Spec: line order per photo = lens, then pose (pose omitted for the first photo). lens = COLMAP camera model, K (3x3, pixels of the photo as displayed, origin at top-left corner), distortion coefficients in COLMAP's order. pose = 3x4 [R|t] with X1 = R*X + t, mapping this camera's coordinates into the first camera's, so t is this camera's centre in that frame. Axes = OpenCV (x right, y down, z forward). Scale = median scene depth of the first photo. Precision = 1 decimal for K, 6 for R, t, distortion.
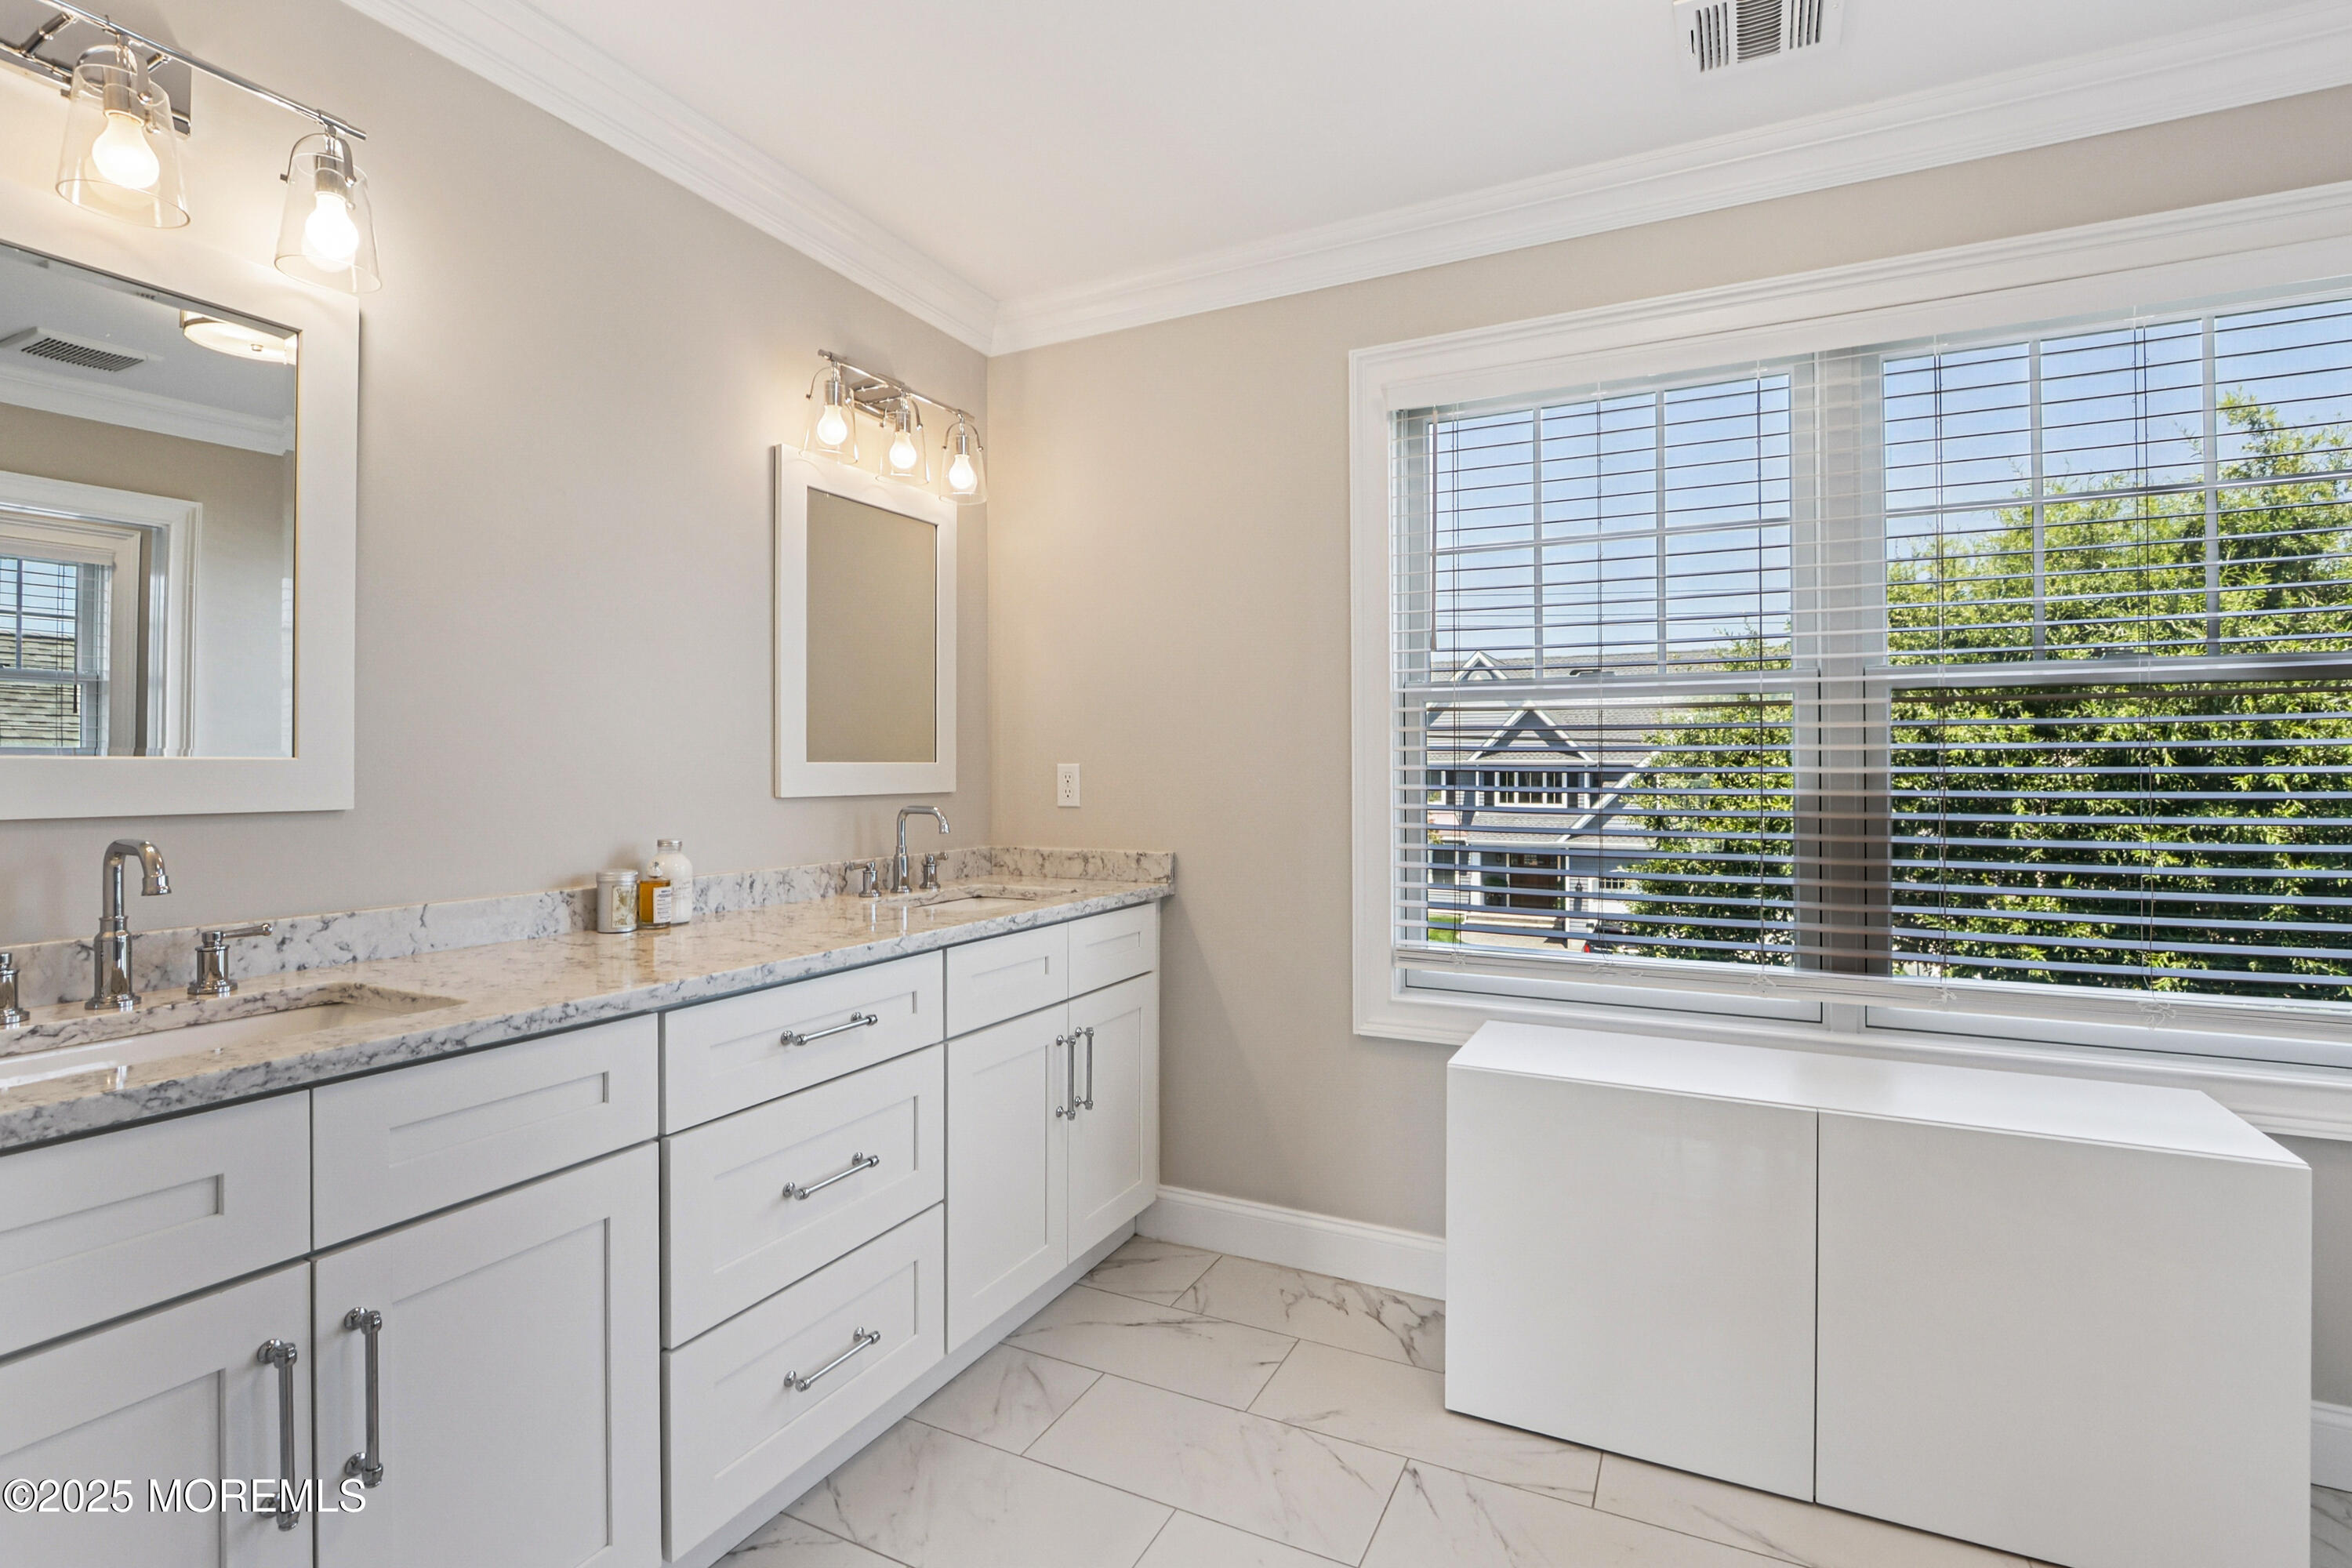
lens RADIAL K [[1150.6, 0, 1059.7], [0, 1150.6, 766.1], [0, 0, 1]] dist [-0.004973, -0.000094]
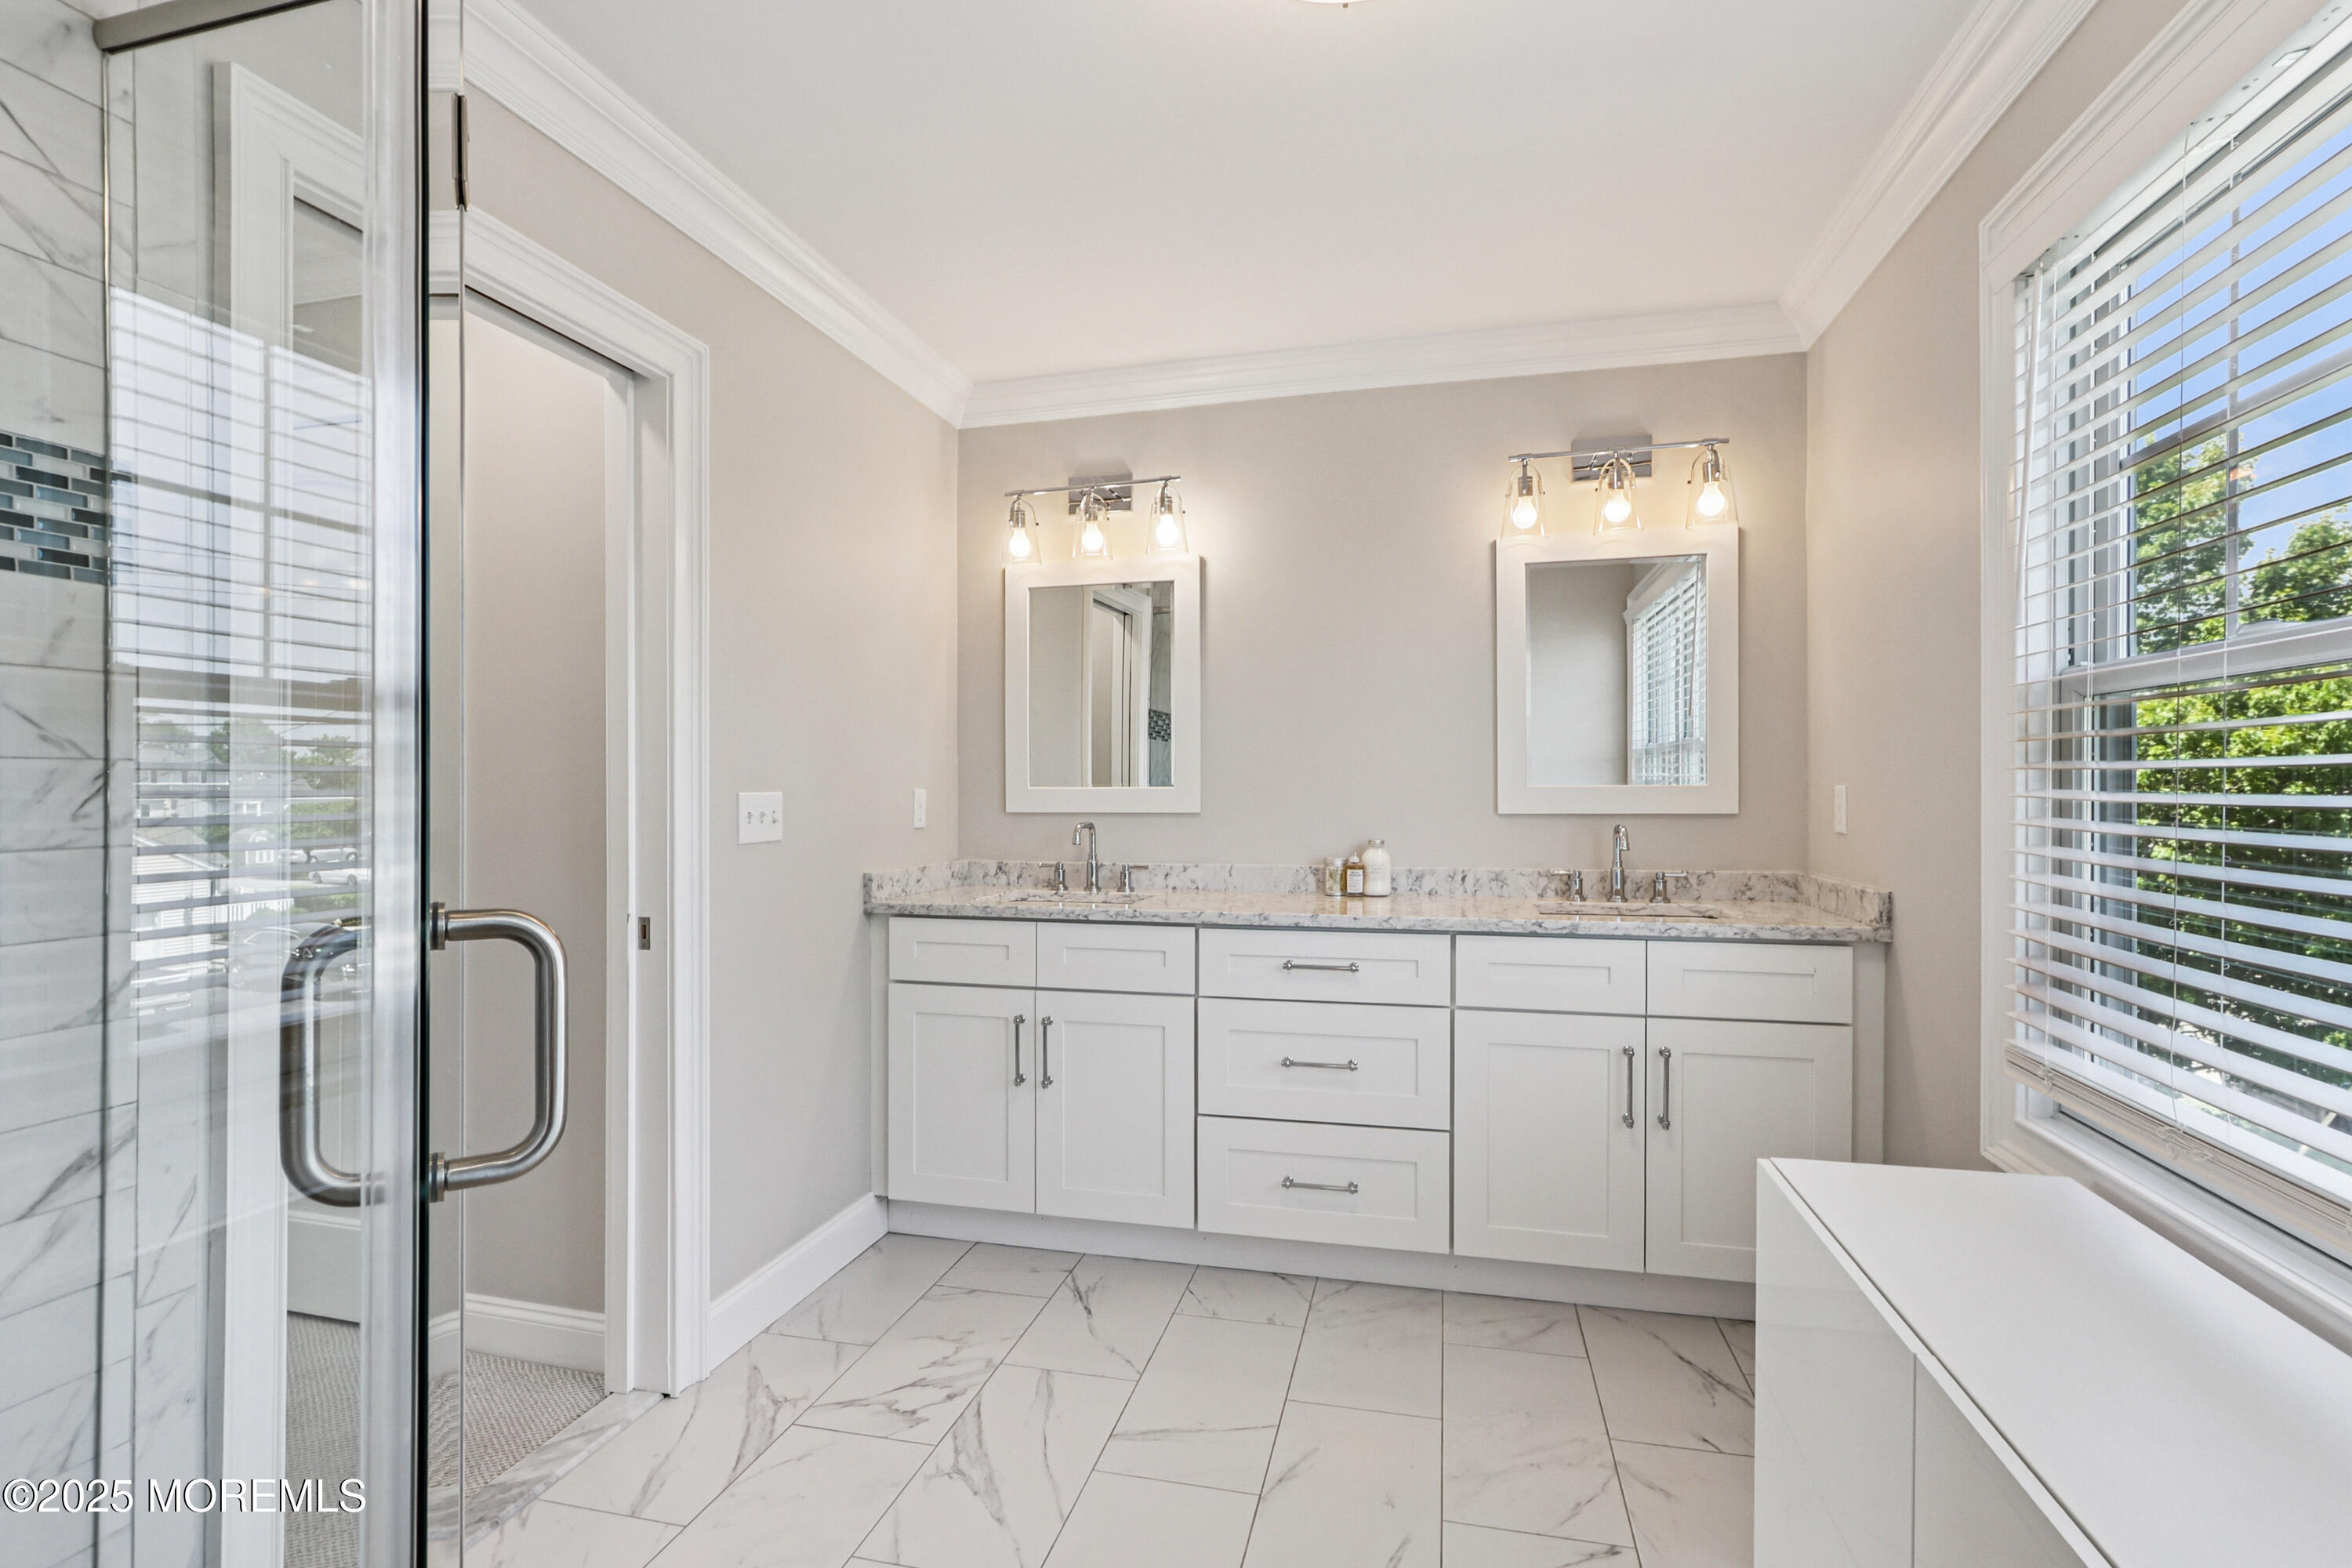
lens RADIAL K [[1102.4, 0, 1174.5], [0, 1102.4, 785.8], [0, 0, 1]] dist [-0.020637, 0.006036]
pose [[0.234547, -0.003649, -0.972098, 1.009906], [0.007248, 0.999972, -0.002005, -0.004651], [0.972078, -0.006576, 0.234567, 0.420693]]
